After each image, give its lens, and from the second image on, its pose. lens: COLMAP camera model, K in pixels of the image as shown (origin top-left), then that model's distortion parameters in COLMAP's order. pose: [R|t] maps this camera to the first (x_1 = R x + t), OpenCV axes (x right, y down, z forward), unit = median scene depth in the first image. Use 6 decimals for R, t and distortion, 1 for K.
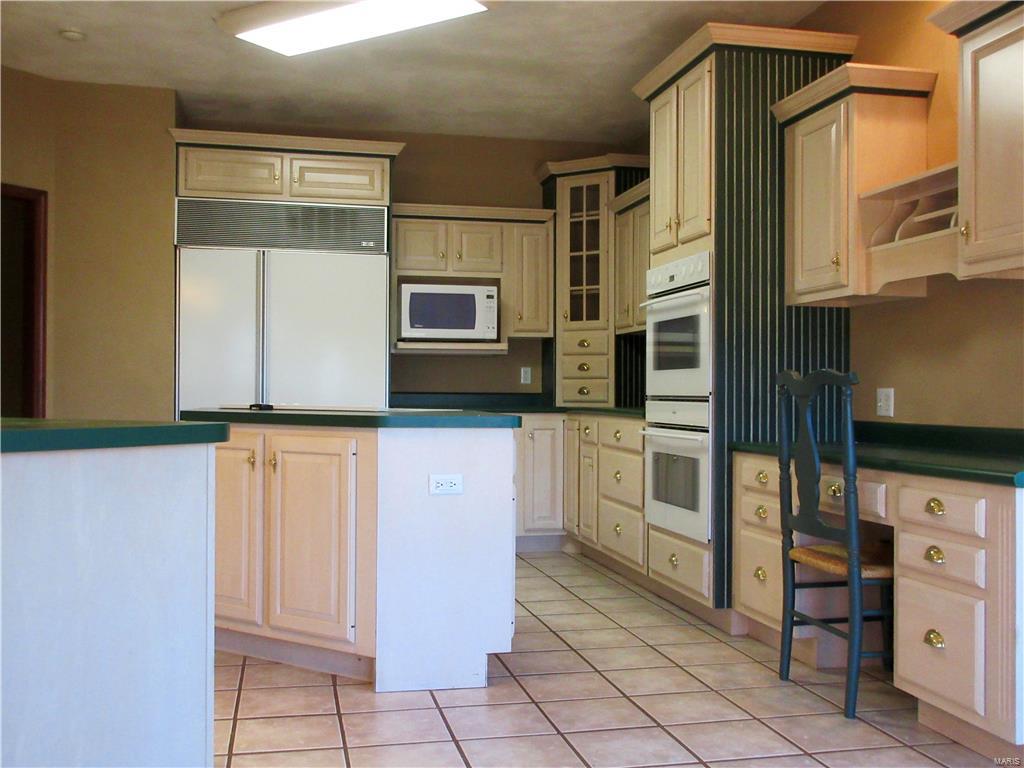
lens RADIAL K [[1026.5, 0, 506.9], [0, 1026.5, 385.5], [0, 0, 1]] dist [-0.002789, 0.000000]
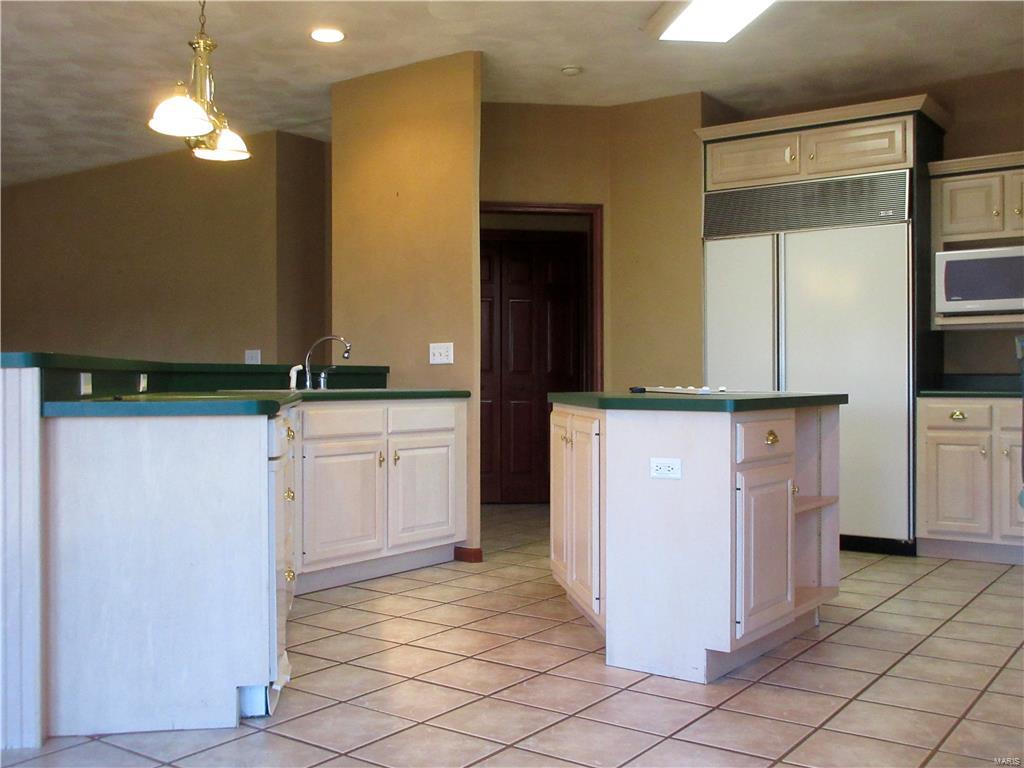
lens RADIAL K [[1026.5, 0, 507.9], [0, 1026.5, 385.5], [0, 0, 1]] dist [-0.002789, 0.000000]
pose [[0.664994, -0.002214, -0.746846, 0.347237], [0.013319, 0.999872, 0.008895, 0.003848], [0.746730, -0.015862, 0.664938, 0.144027]]
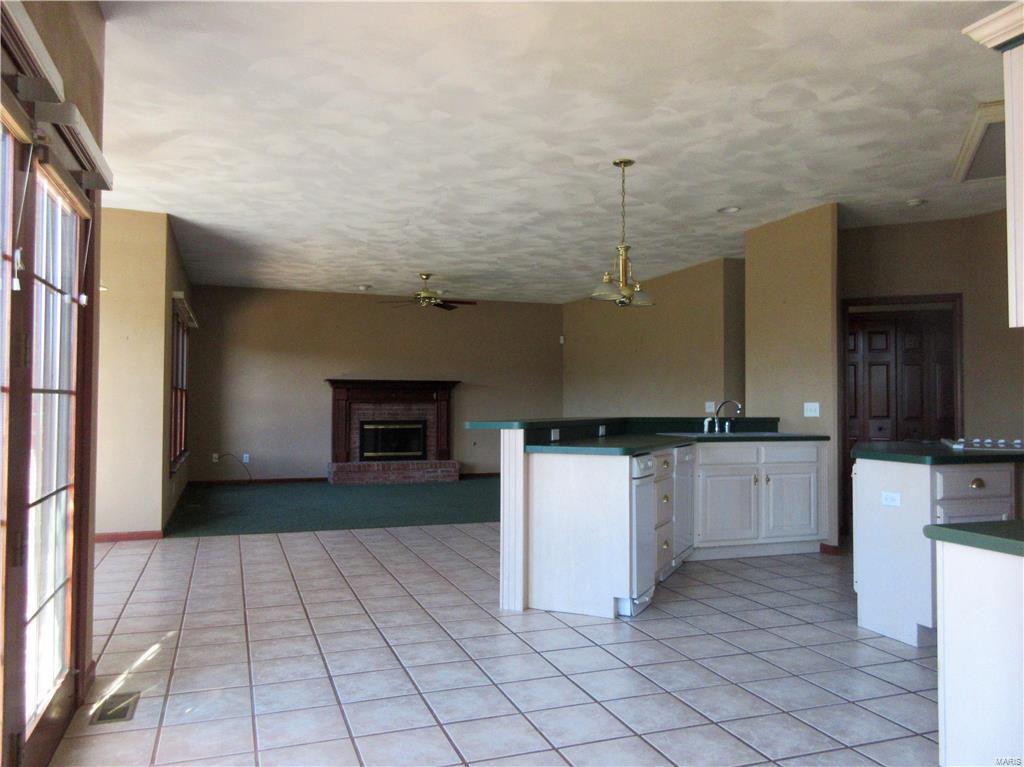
lens RADIAL K [[774.5, 0, 514.0], [0, 774.5, 392.7], [0, 0, 1]] dist [0.034458, 0.001483]
pose [[0.136406, -0.021351, -0.990423, 0.598548], [0.008171, 0.999758, -0.020426, -0.023800], [0.990619, -0.005306, 0.136547, 0.186685]]
